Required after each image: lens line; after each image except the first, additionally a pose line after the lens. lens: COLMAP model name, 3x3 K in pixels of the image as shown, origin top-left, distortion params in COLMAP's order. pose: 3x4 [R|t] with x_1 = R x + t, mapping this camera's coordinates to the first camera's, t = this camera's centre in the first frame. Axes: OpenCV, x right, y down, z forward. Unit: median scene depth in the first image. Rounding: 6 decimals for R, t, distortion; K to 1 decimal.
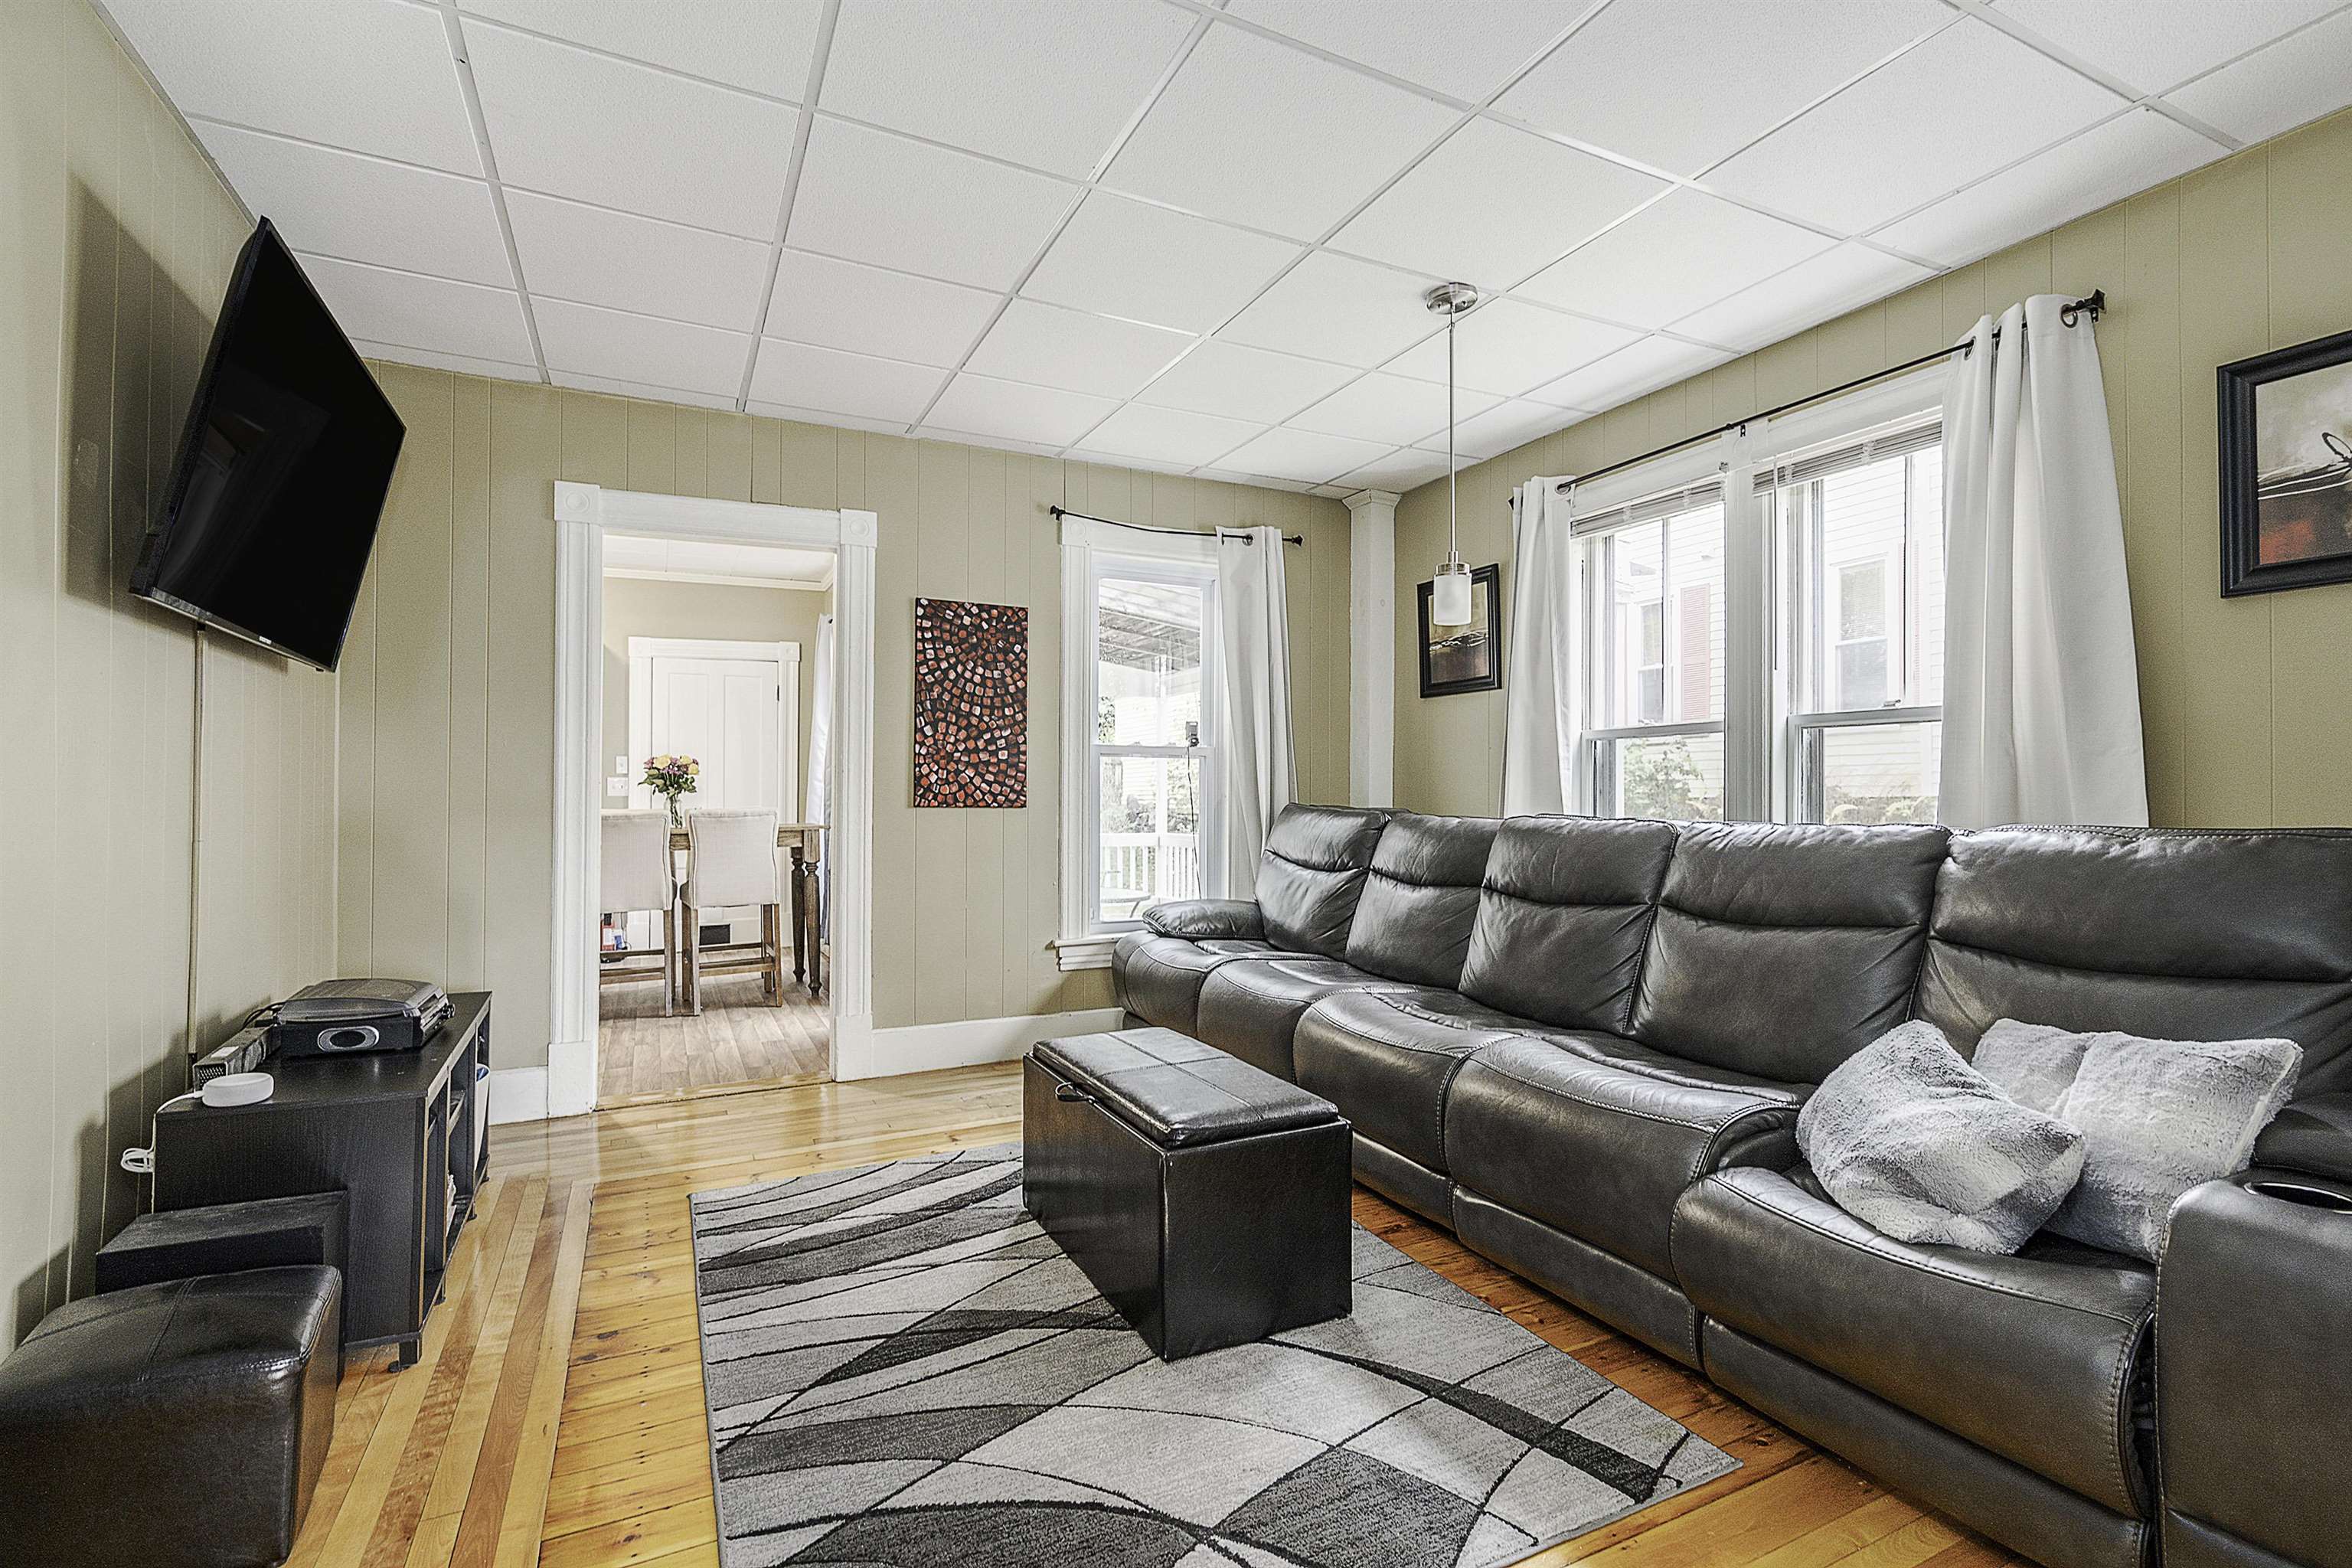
lens RADIAL K [[1092.9, 0, 1187.9], [0, 1092.9, 786.1], [0, 0, 1]] dist [-0.003602, 0.002435]
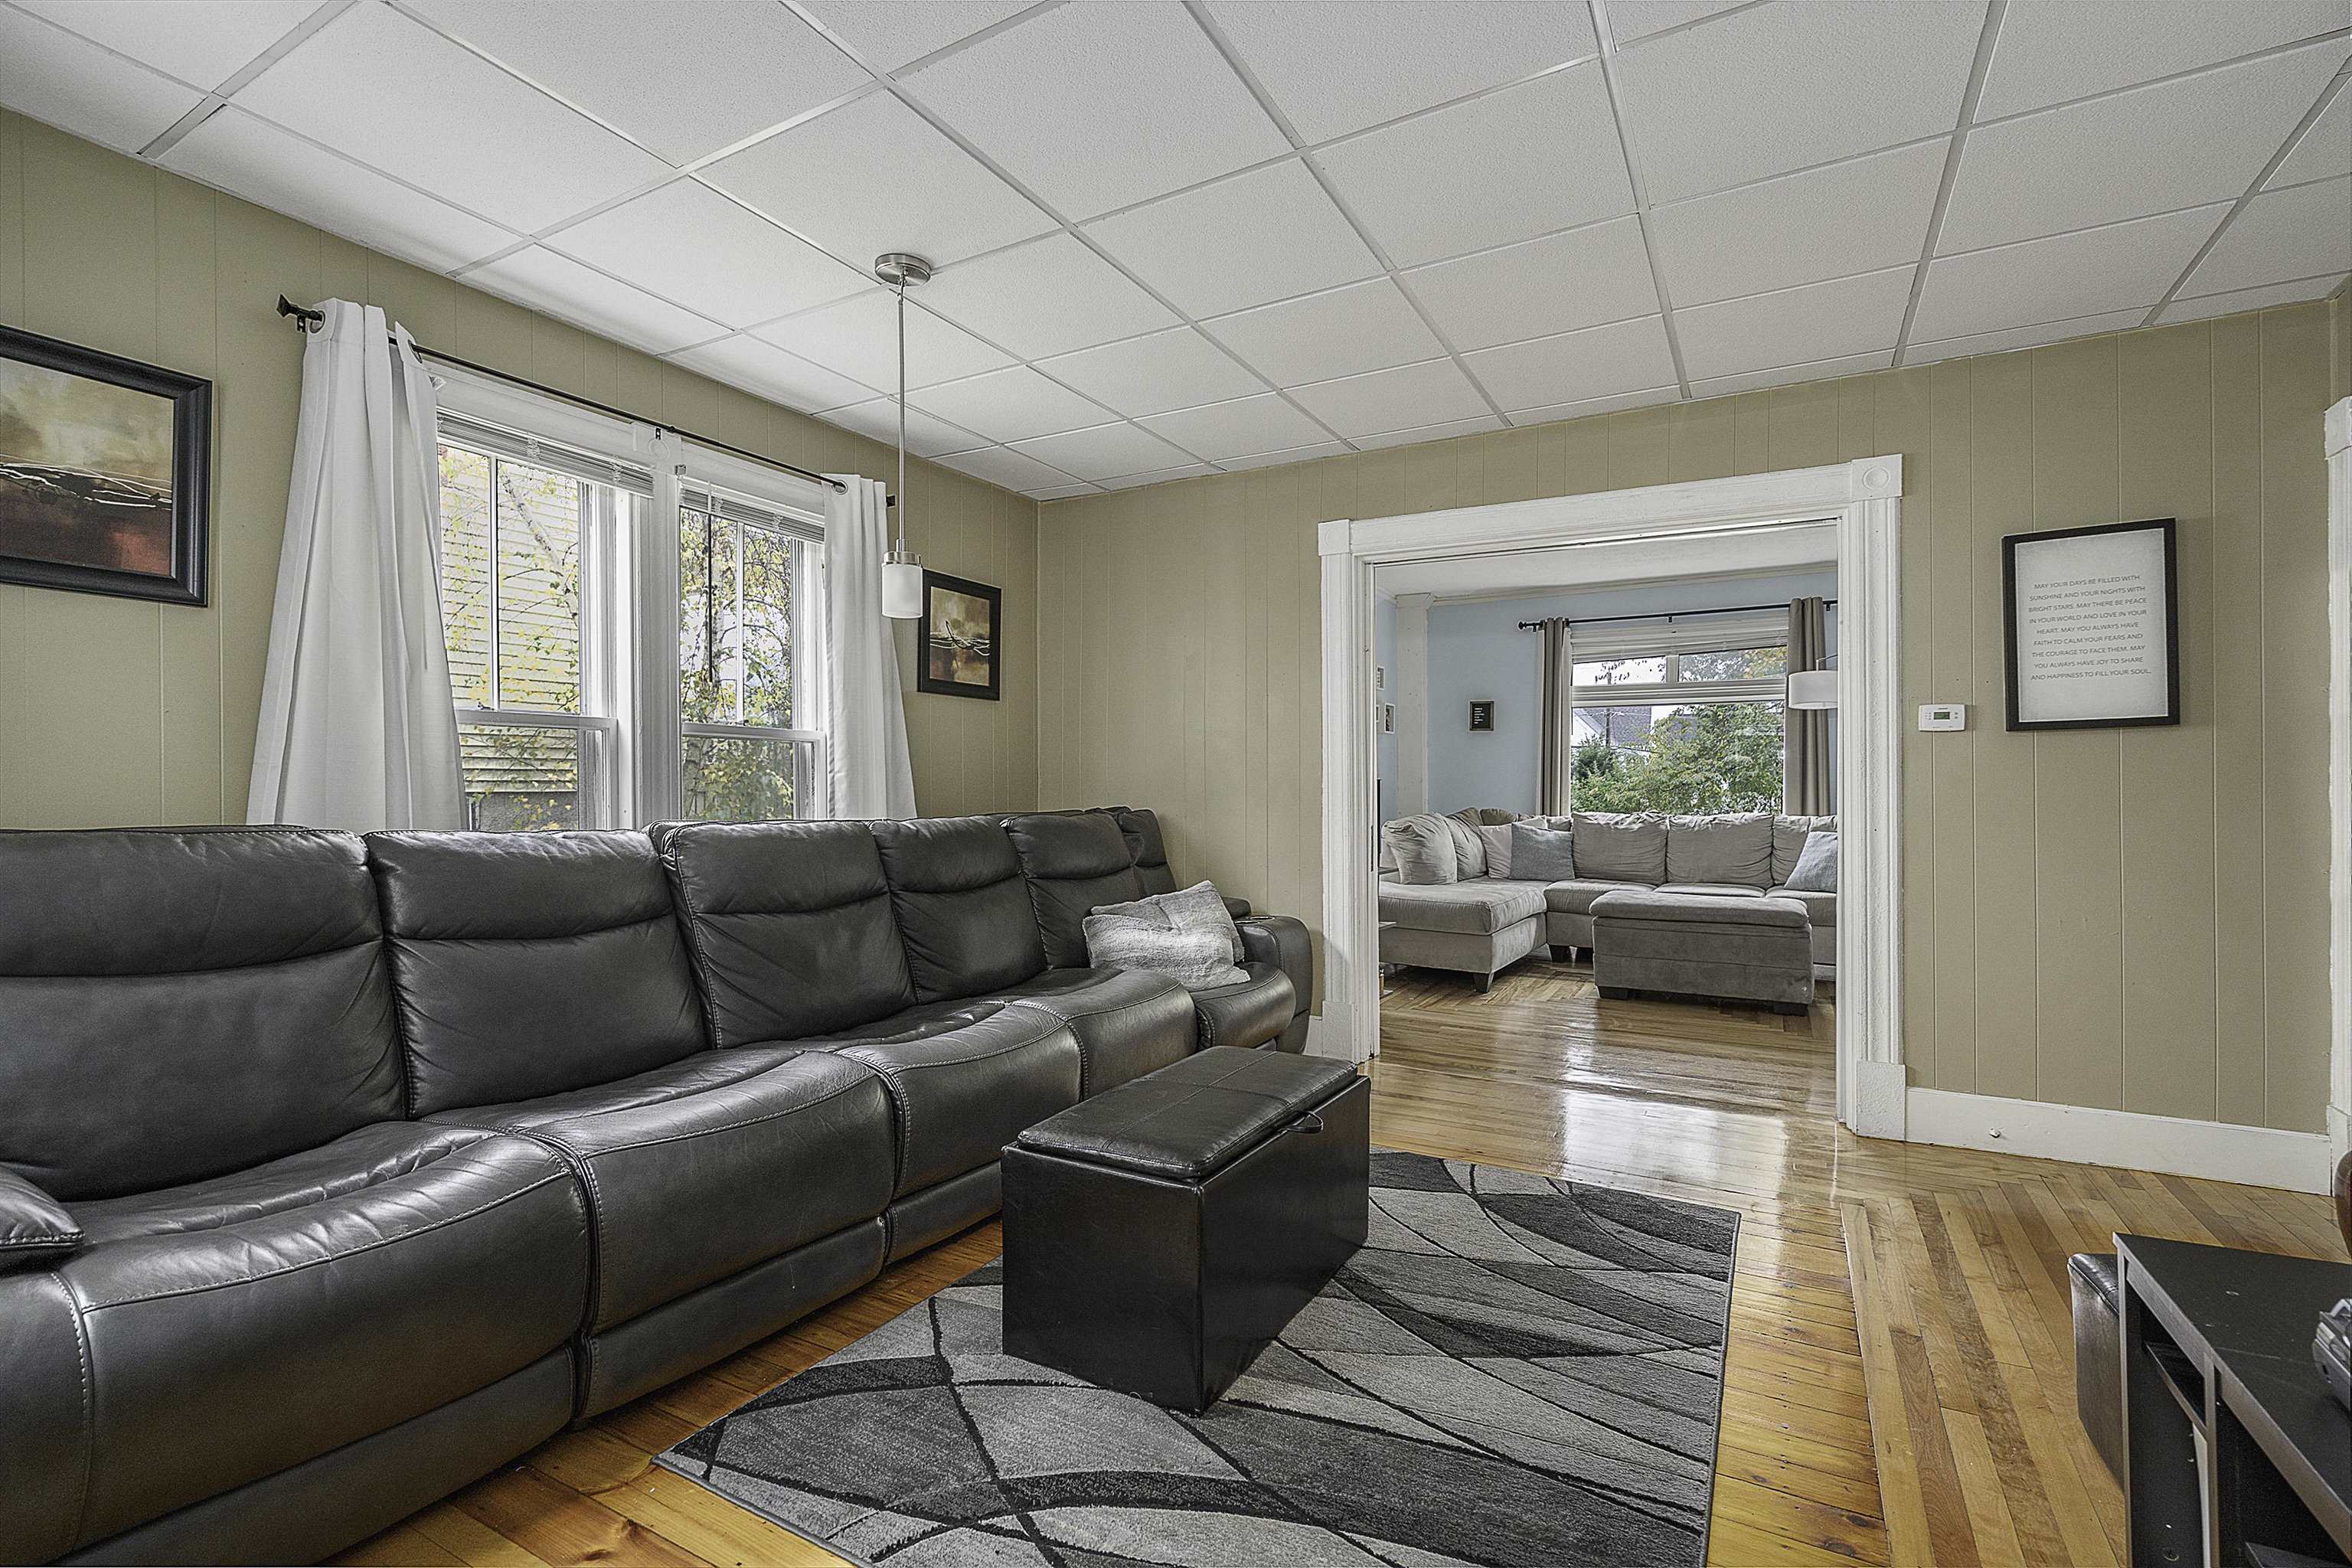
lens RADIAL K [[1092.9, 0, 1172.4], [0, 1092.9, 790.2], [0, 0, 1]] dist [-0.003602, 0.002435]
pose [[-0.578634, 0.002928, 0.815582, -0.704588], [-0.005477, 0.999957, -0.007475, 0.007308], [-0.815569, -0.008792, -0.578594, 1.447788]]
